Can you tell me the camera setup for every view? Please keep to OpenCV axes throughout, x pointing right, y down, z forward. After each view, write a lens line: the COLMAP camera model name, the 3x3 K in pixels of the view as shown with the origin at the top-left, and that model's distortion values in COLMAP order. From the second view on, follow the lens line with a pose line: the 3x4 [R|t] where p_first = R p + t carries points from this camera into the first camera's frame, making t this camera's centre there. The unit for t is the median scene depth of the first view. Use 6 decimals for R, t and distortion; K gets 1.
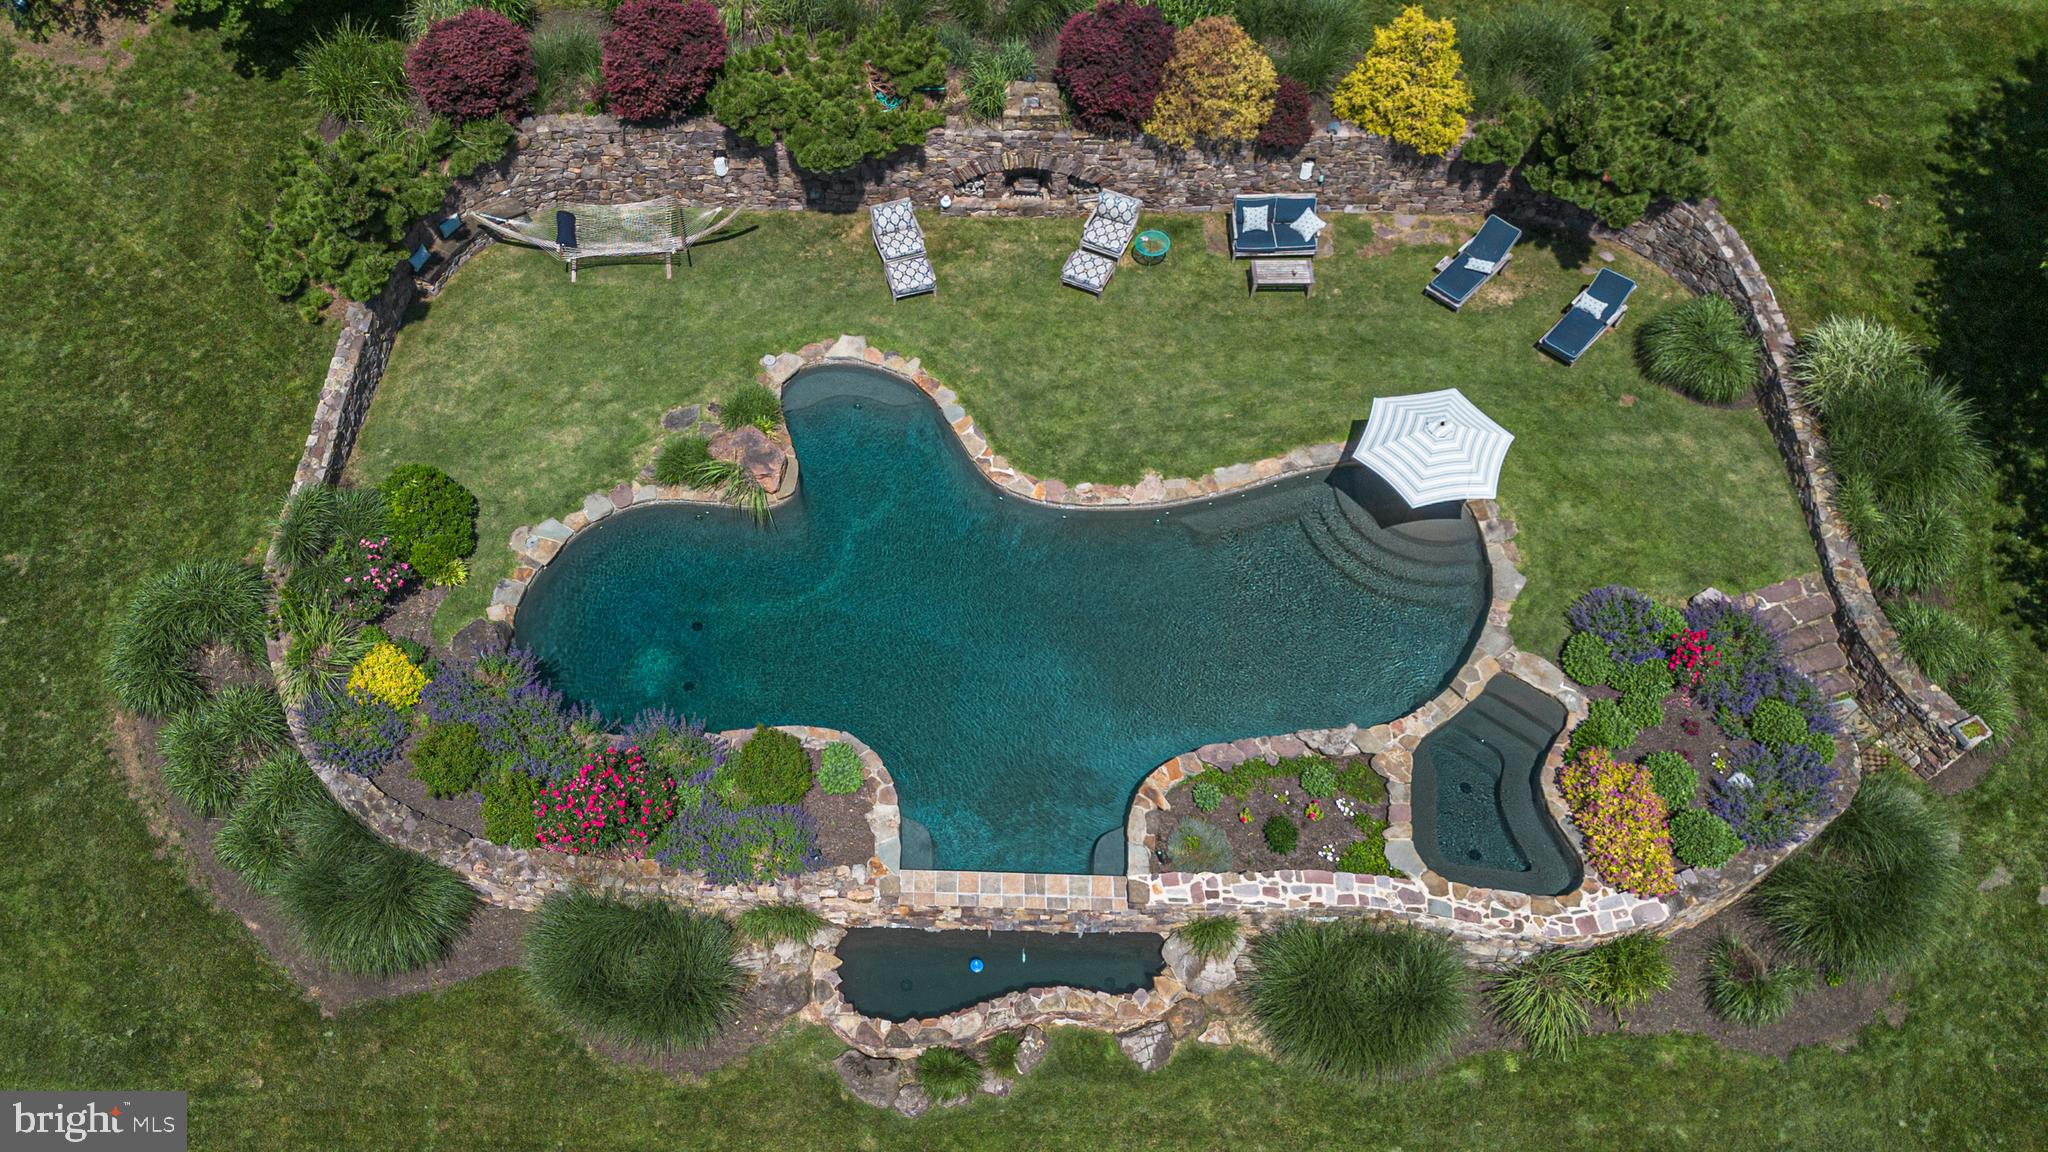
lens RADIAL K [[1651.7, 0, 884.1], [0, 1651.7, 673.6], [0, 0, 1]] dist [0.084129, -0.096690]
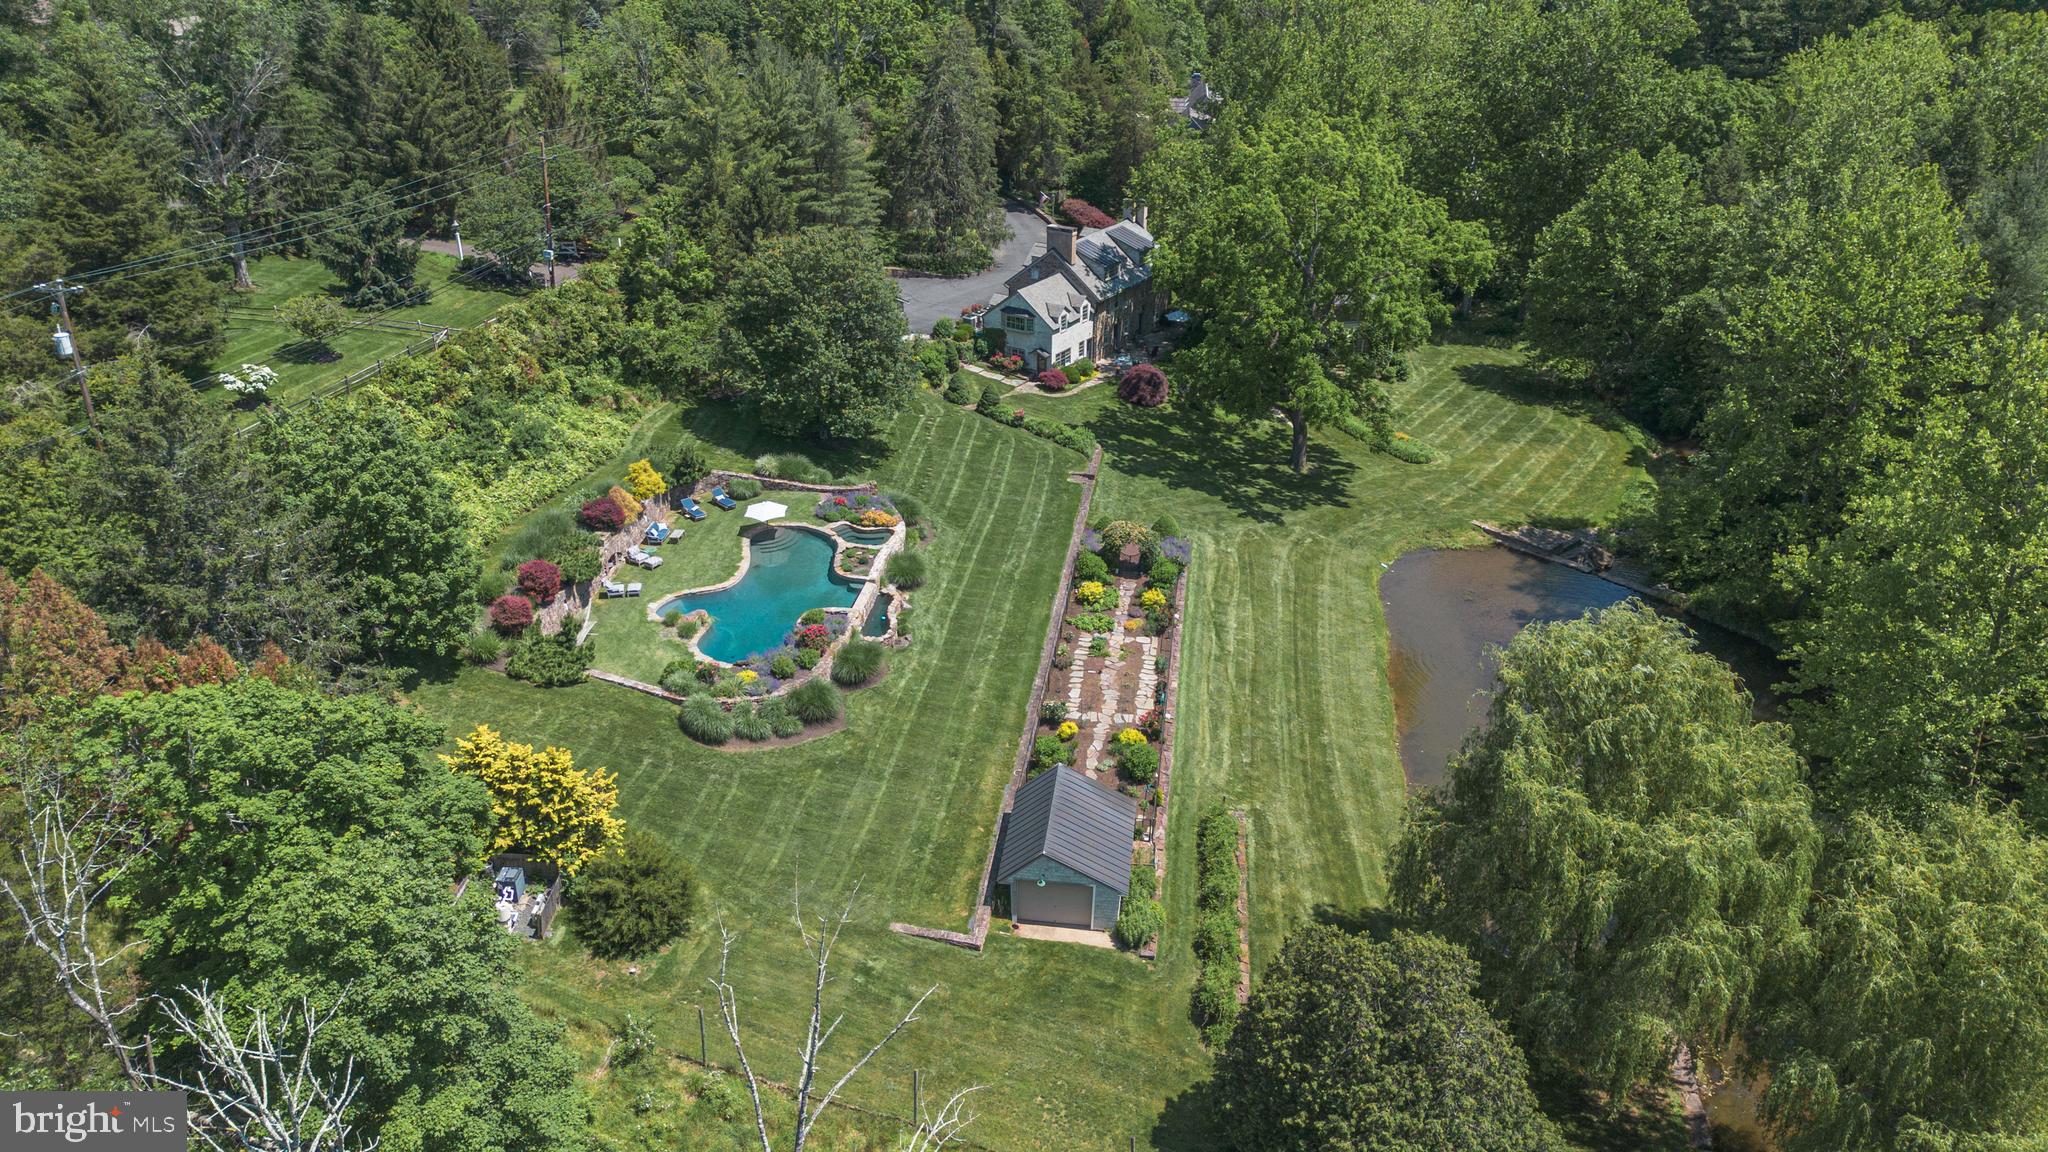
lens RADIAL K [[1444.9, 0, 1024.0], [0, 1444.9, 576.0], [0, 0, 1]] dist [0.088679, -0.098443]
pose [[0.111279, -0.437846, 0.892137, -2.305863], [0.850766, 0.505944, 0.142190, -0.035142], [-0.513628, 0.743177, 0.428805, -0.479865]]
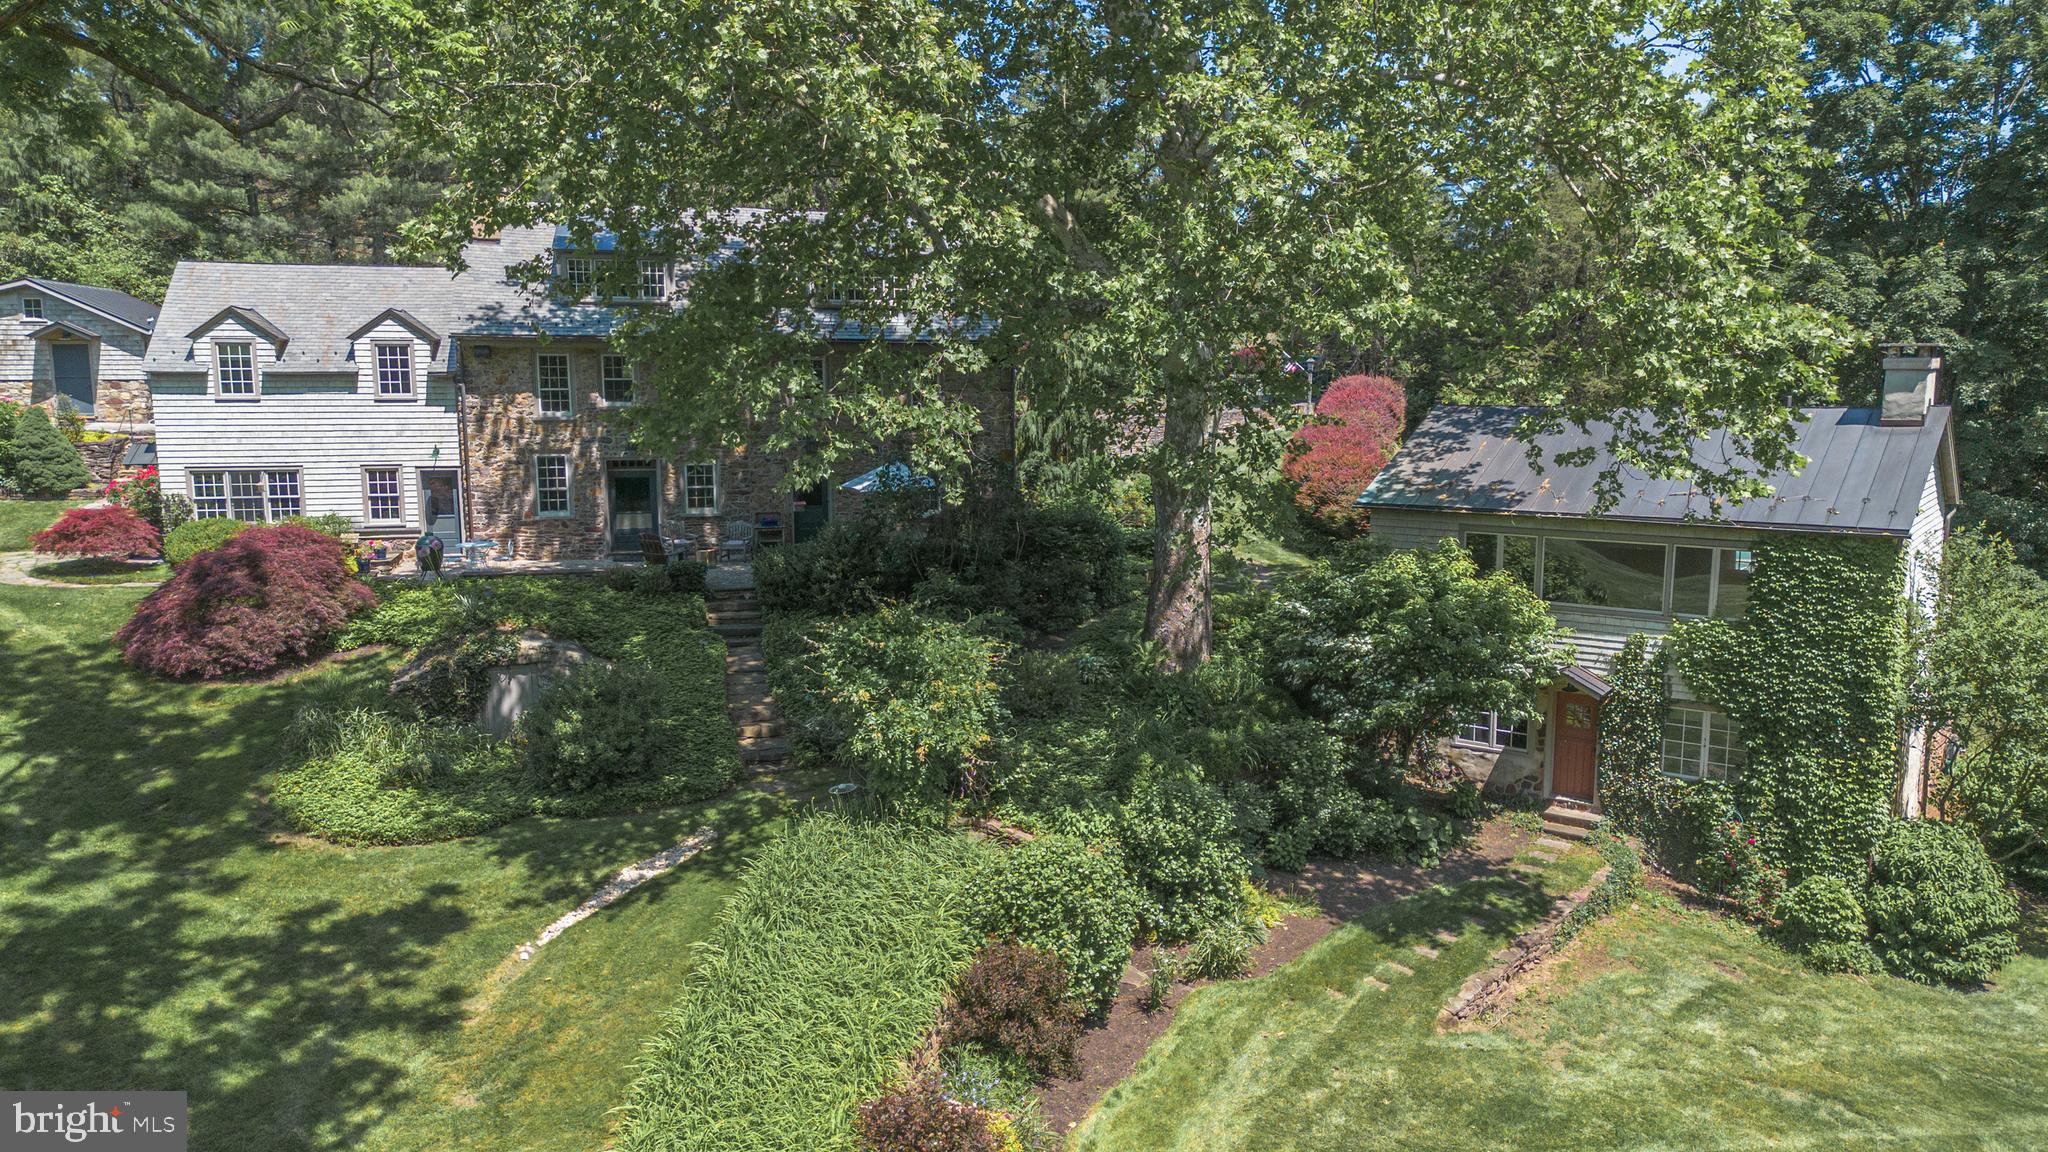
lens RADIAL K [[1462.9, 0, 1032.3], [0, 1462.9, 575.4], [0, 0, 1]] dist [0.082881, -0.091789]
pose [[0.769137, -0.079208, 0.634157, 1.381223], [0.544887, 0.599801, -0.585950, 1.436386], [-0.333956, 0.796219, 0.504488, -0.005444]]
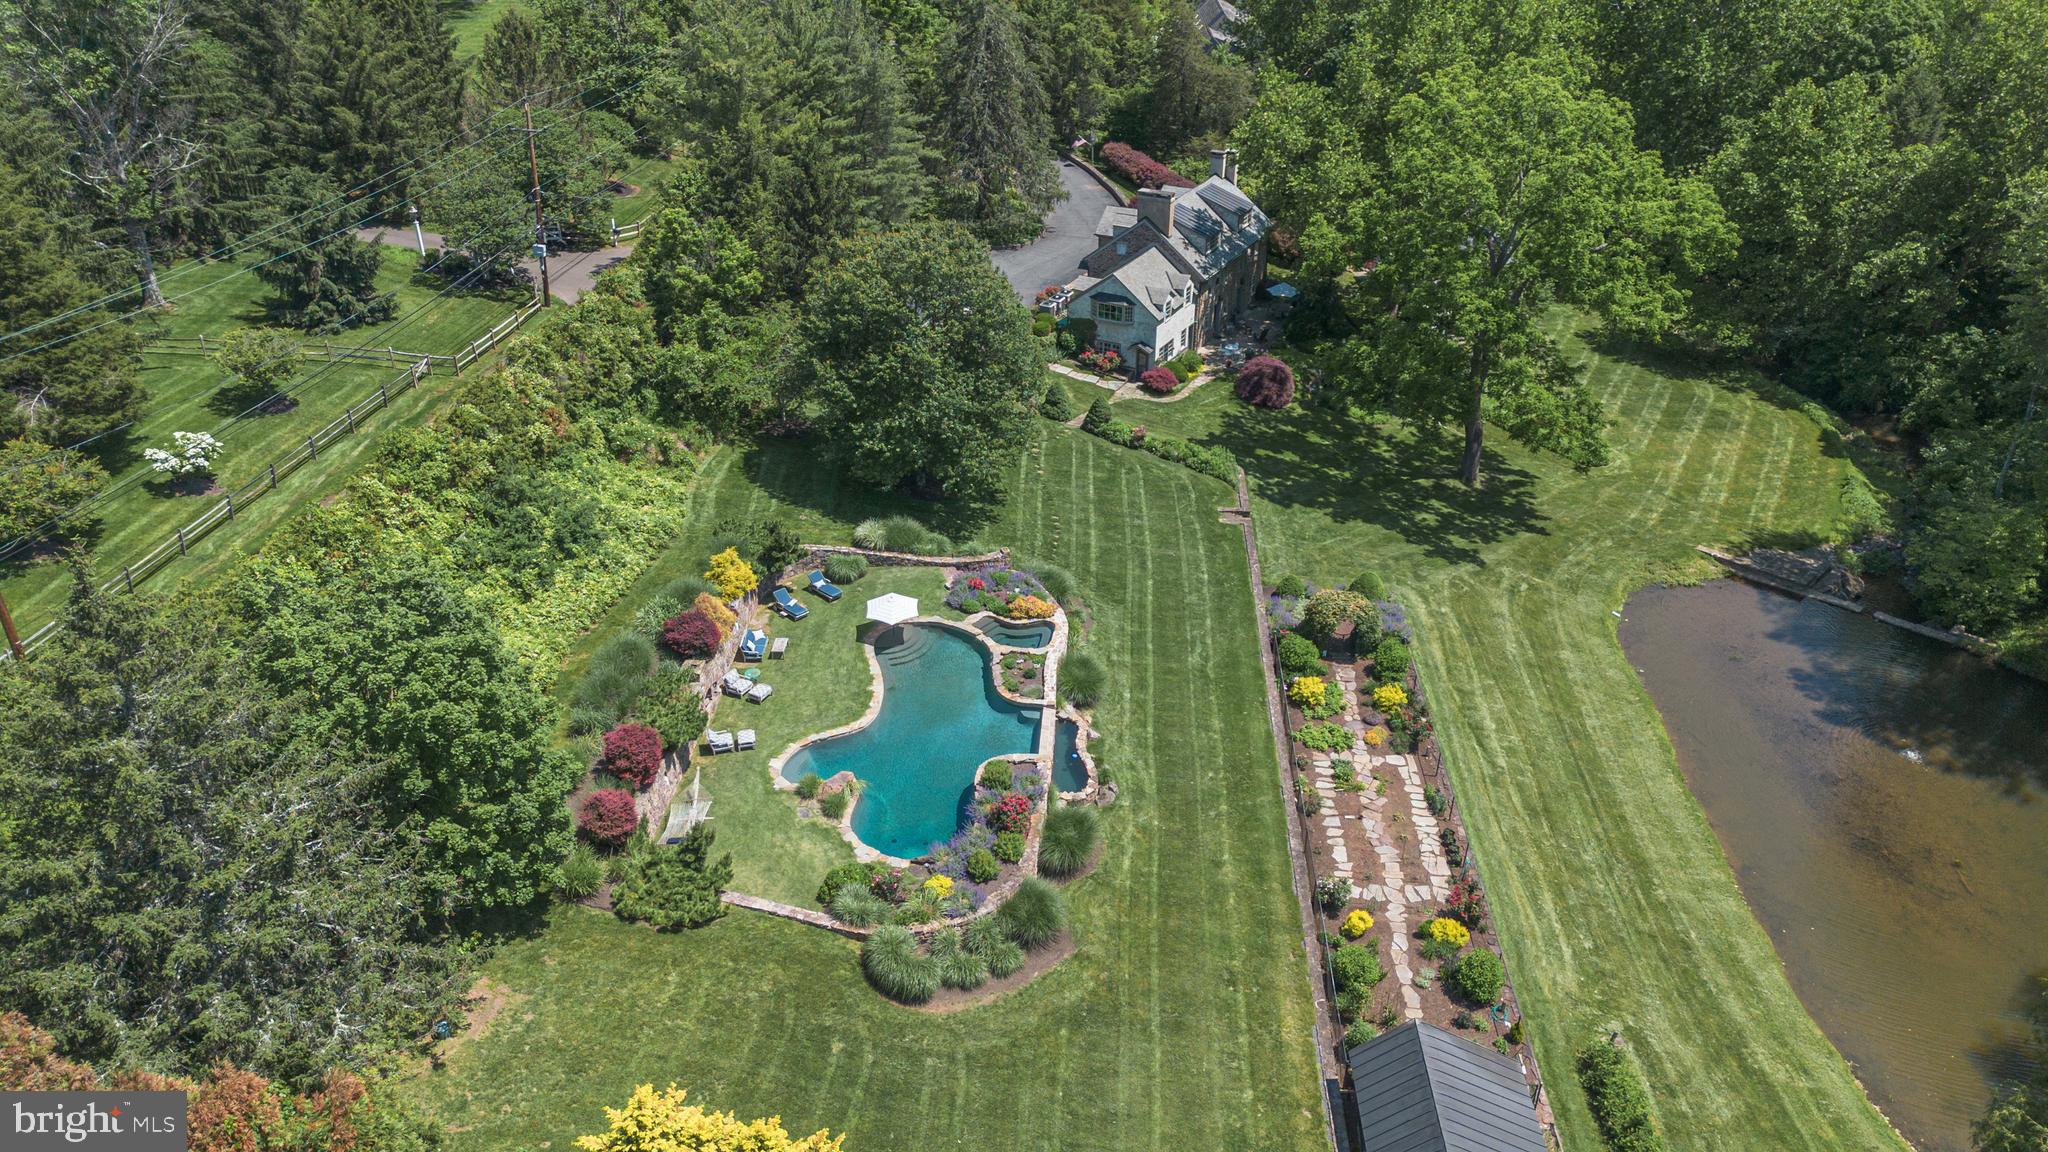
lens RADIAL K [[1446.8, 0, 1024.0], [0, 1446.8, 576.0], [0, 0, 1]] dist [0.078140, -0.082642]
pose [[0.041531, -0.492828, 0.869135, -1.616195], [0.860465, 0.459763, 0.219584, -0.471306], [-0.507813, 0.738741, 0.443156, -0.192876]]
